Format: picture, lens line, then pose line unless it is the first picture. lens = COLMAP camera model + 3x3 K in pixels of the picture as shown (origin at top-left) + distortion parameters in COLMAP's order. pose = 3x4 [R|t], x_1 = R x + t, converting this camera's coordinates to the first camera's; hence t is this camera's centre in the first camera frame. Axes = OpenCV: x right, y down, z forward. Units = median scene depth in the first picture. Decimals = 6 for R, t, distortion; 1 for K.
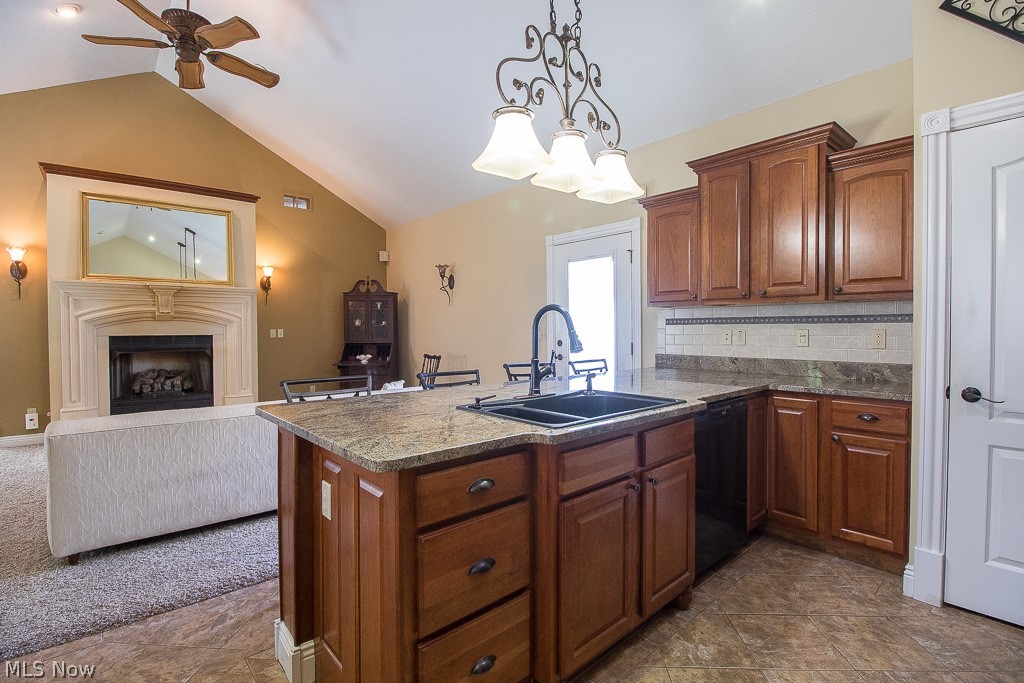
lens RADIAL K [[473.8, 0, 503.6], [0, 473.8, 335.8], [0, 0, 1]] dist [-0.005167, -0.008590]
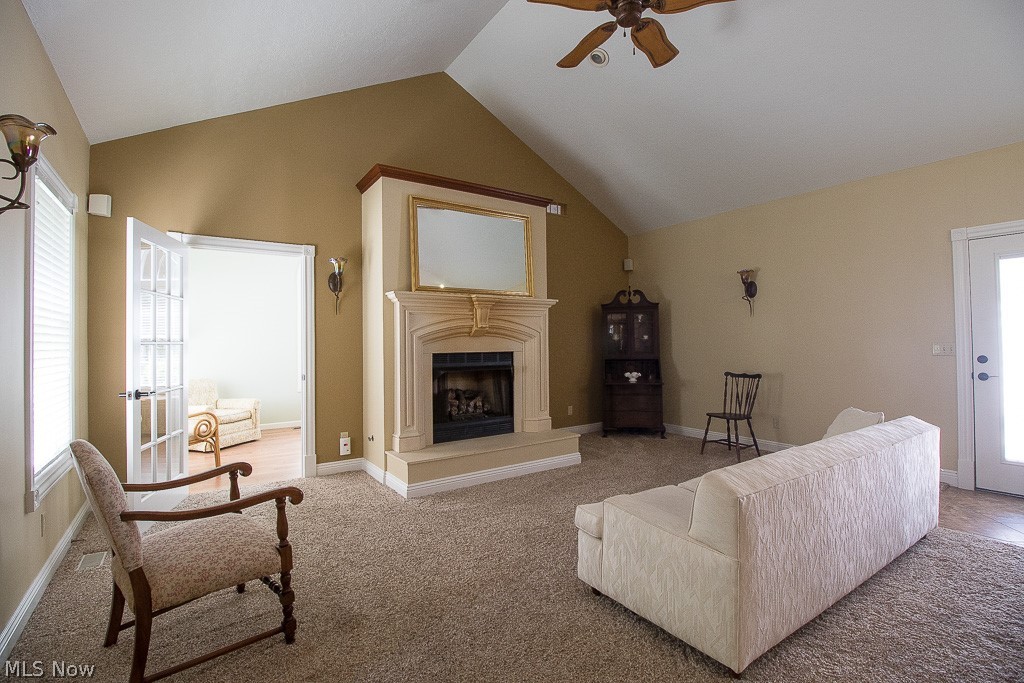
lens RADIAL K [[473.8, 0, 514.7], [0, 473.8, 338.5], [0, 0, 1]] dist [-0.005167, -0.008590]
pose [[0.992744, -0.009098, -0.119898, -0.512235], [0.005940, 0.999627, -0.026669, -0.002374], [0.120096, 0.025763, 0.992428, 0.096357]]
